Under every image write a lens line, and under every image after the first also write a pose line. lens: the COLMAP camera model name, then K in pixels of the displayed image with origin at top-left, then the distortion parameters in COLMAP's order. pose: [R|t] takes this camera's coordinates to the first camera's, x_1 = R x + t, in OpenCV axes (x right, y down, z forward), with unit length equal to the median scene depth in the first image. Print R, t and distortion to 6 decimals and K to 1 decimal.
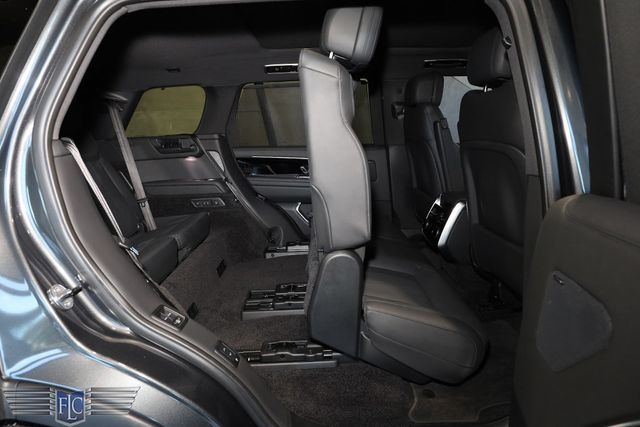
lens RADIAL K [[325.5, 0, 313.0], [0, 325.5, 215.3], [0, 0, 1]] dist [0.002385, -0.000141]
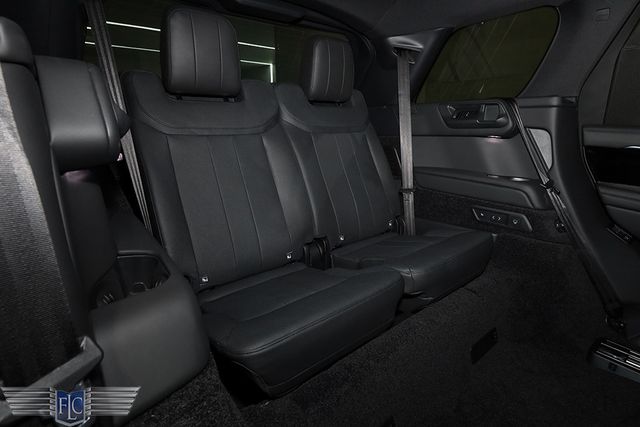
lens RADIAL K [[325.5, 0, 313.0], [0, 325.5, 215.3], [0, 0, 1]] dist [0.002385, -0.000141]
pose [[0.617701, 0.257140, -0.743185, -0.098079], [-0.225582, 0.963254, 0.145790, -0.051851], [0.753365, 0.077594, 0.653009, 0.369385]]
